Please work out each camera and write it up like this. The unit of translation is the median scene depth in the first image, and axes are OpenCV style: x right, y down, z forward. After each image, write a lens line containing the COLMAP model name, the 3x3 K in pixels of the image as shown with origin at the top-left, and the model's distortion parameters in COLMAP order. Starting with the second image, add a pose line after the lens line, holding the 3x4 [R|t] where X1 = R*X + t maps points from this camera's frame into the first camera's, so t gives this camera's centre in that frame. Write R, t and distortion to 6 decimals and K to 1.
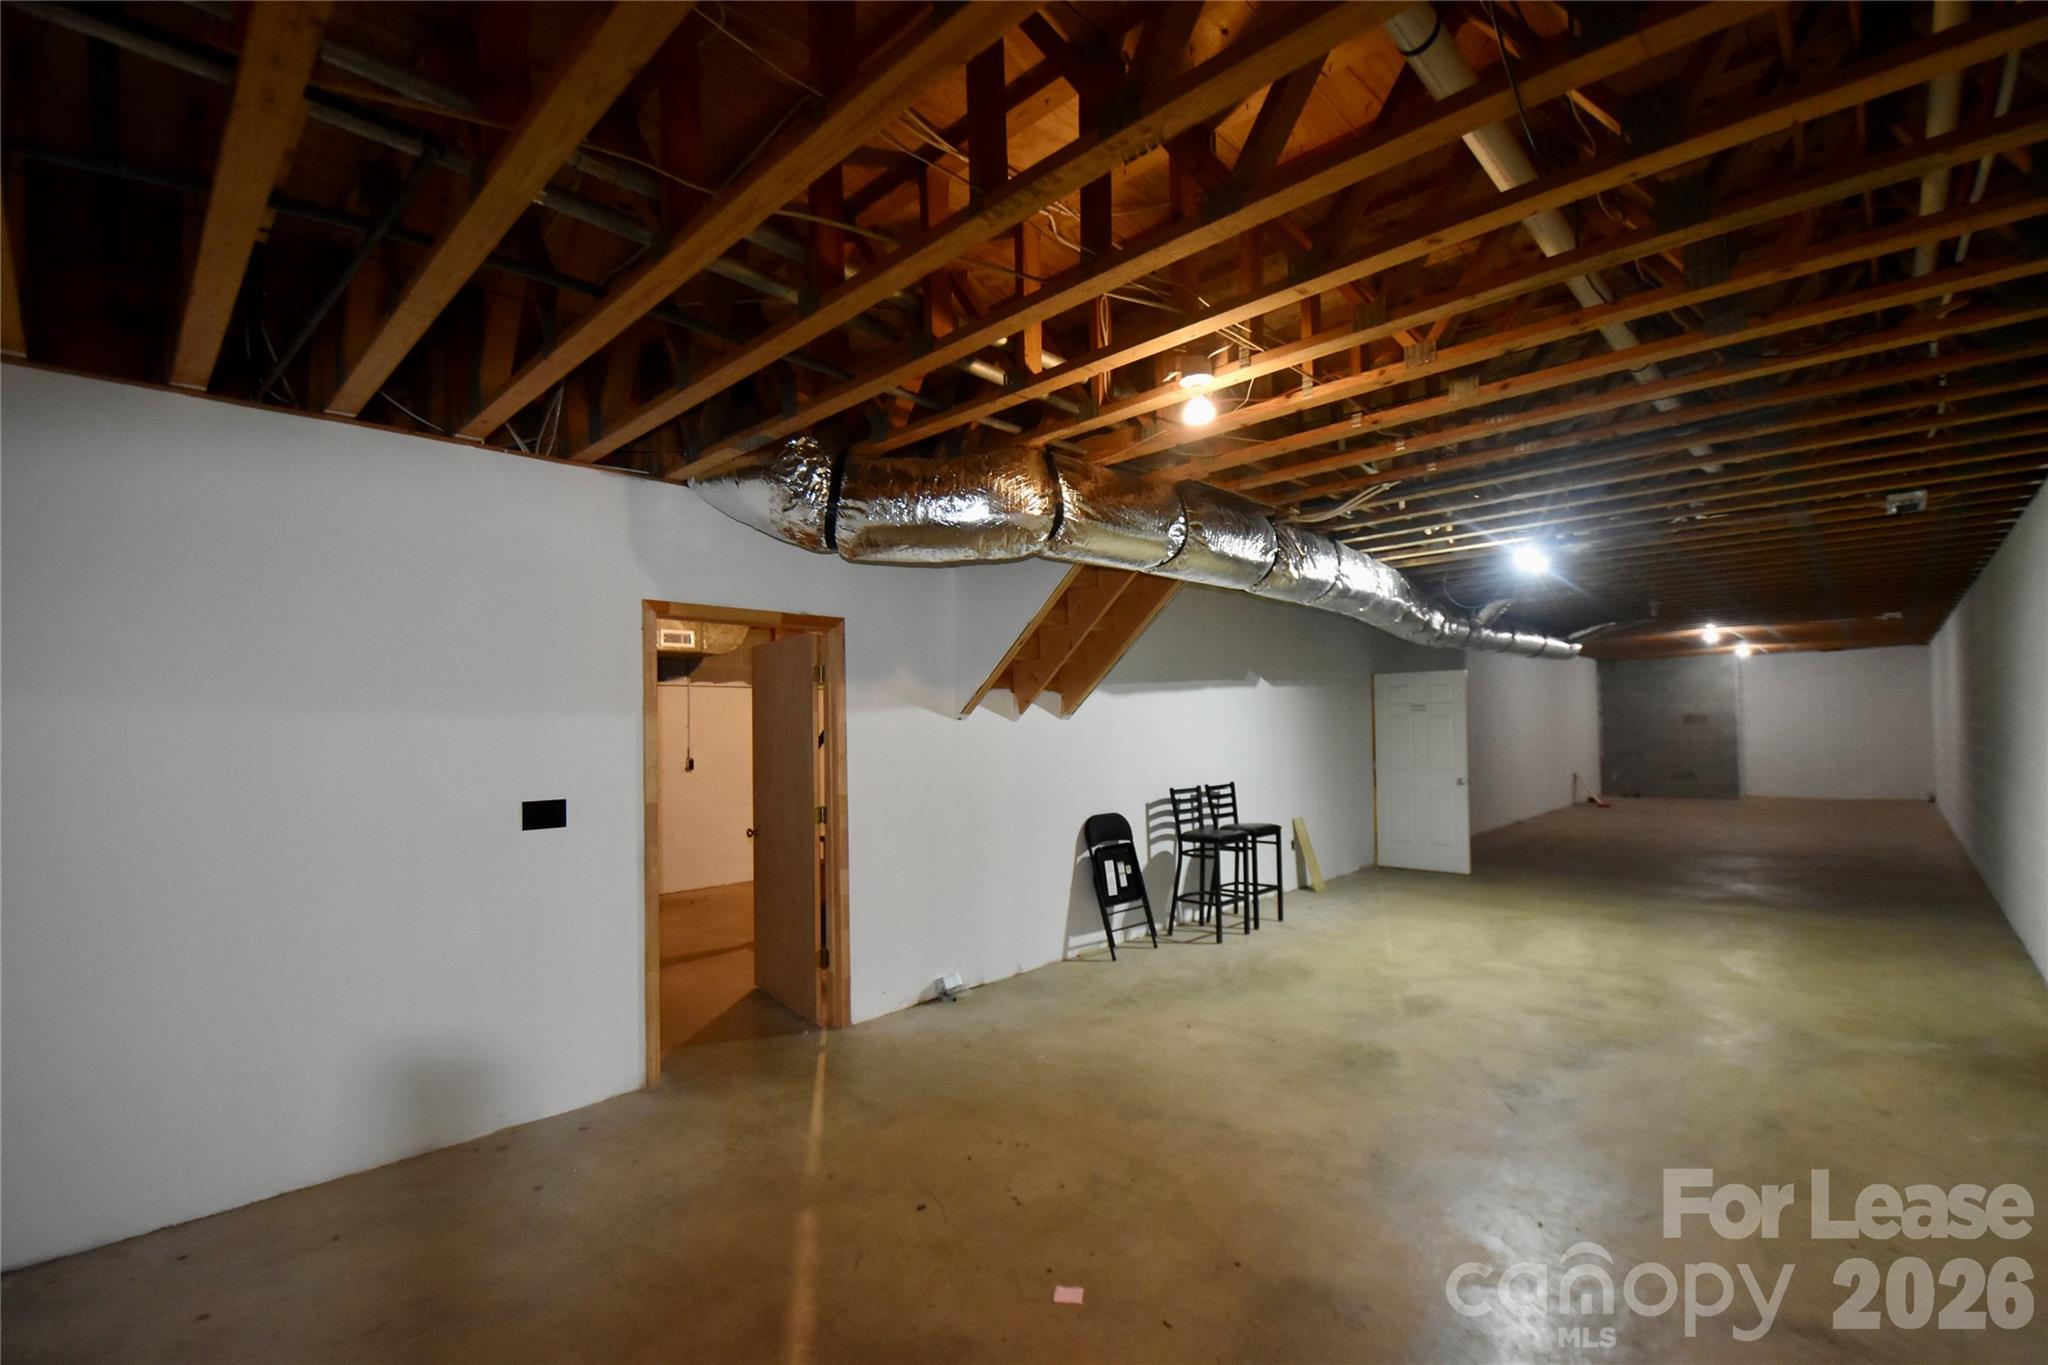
lens RADIAL K [[902.1, 0, 1031.3], [0, 902.1, 697.6], [0, 0, 1]] dist [-0.000320, -0.000047]
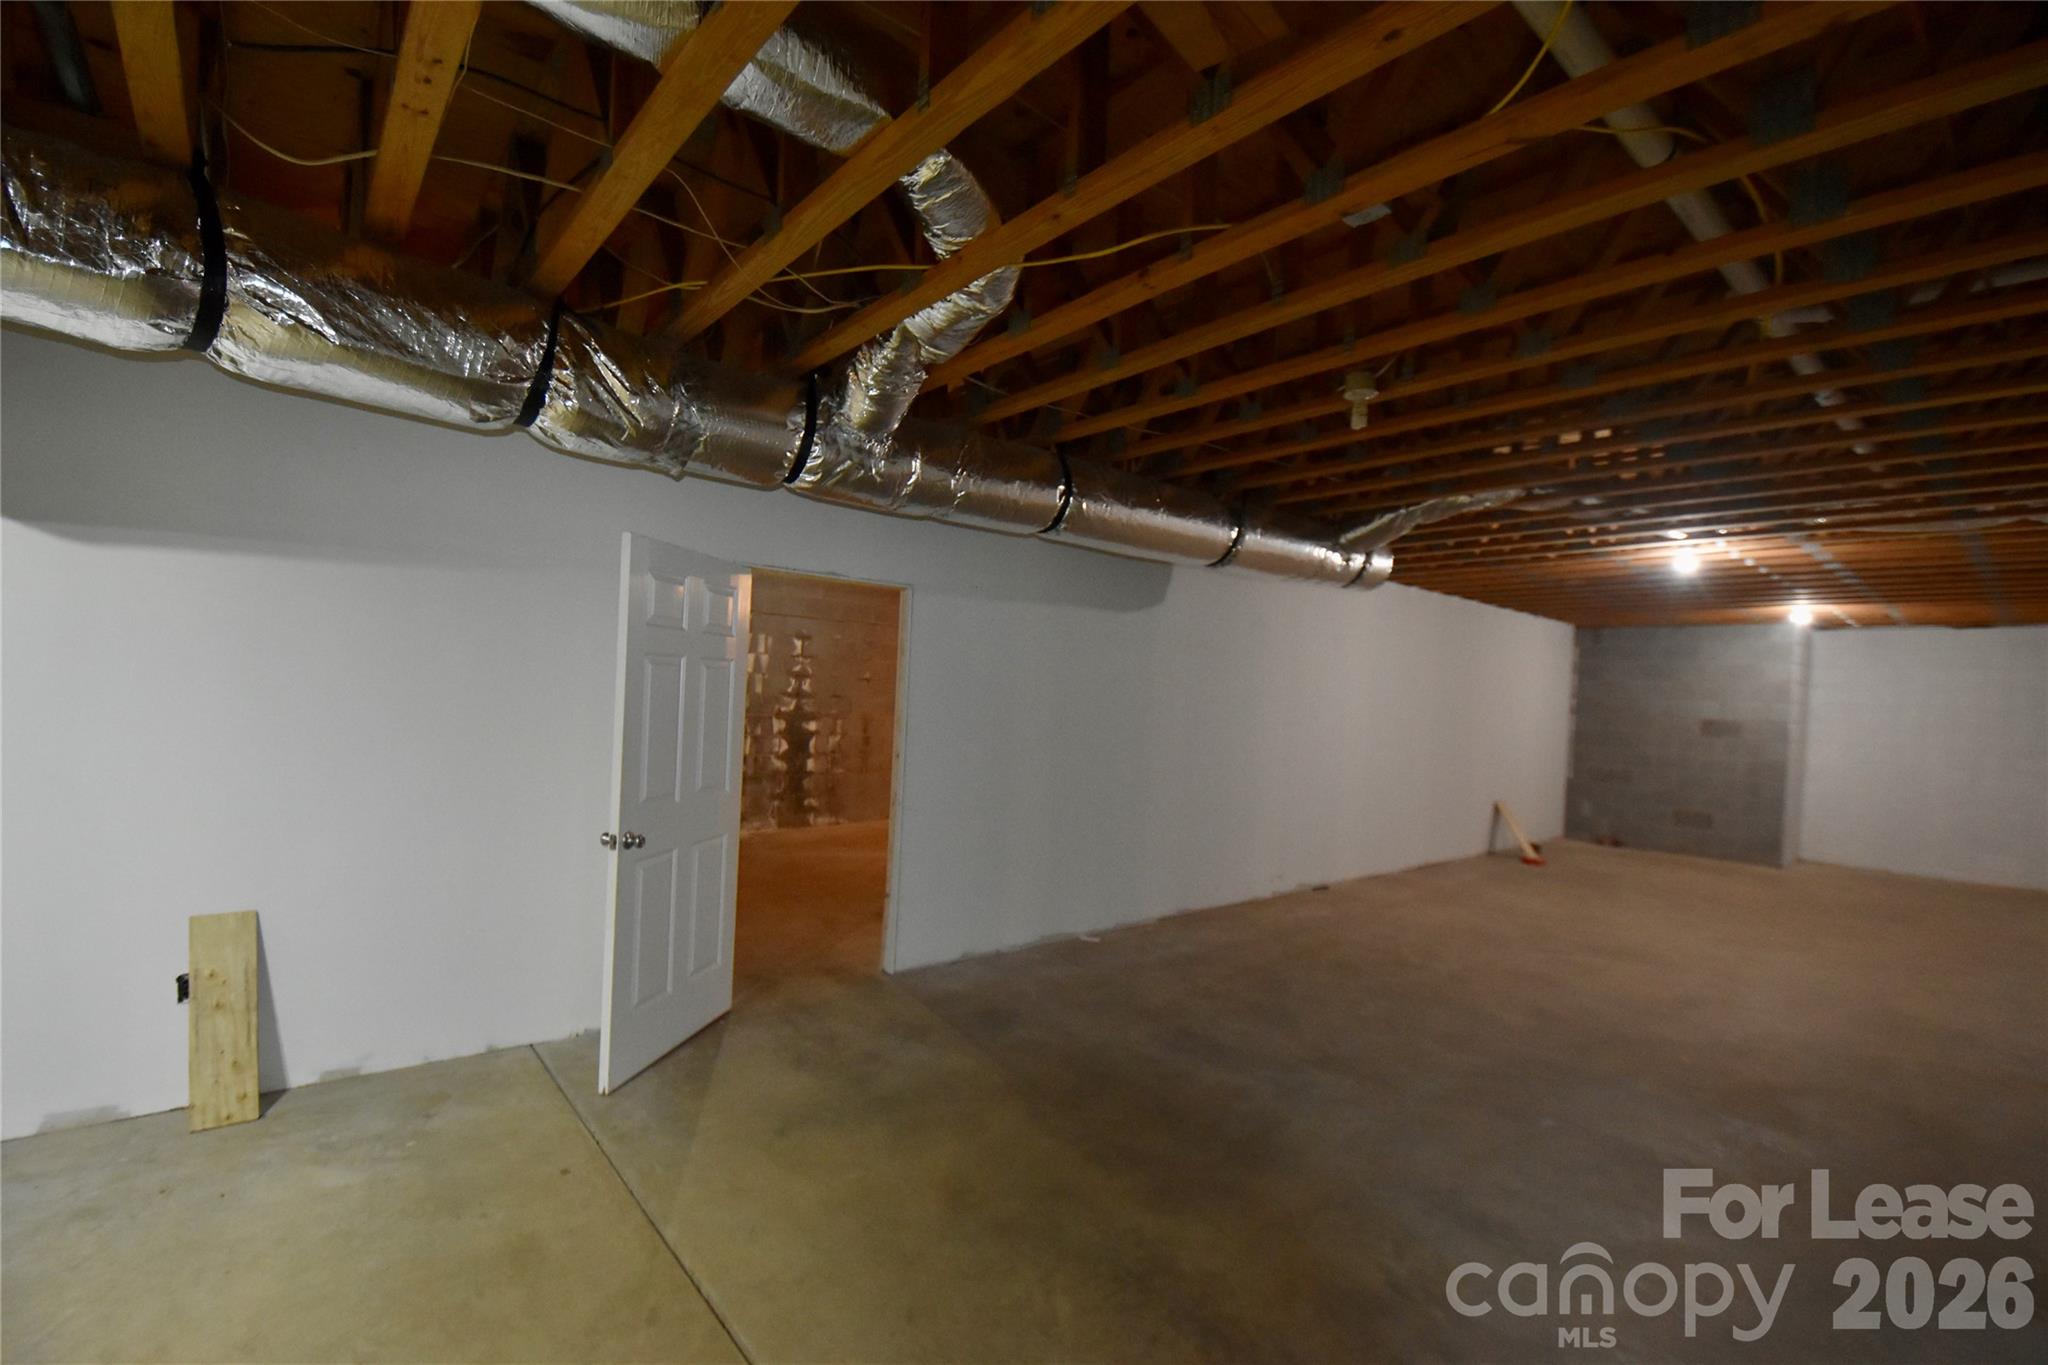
lens RADIAL K [[870.6, 0, 1024.0], [0, 870.6, 682.5], [0, 0, 1]] dist [0.000389, 0.000106]
pose [[0.991219, 0.052004, -0.121577, 0.331946], [-0.050866, 0.998628, 0.012451, 0.009217], [0.122058, -0.006157, 0.992504, 0.345600]]
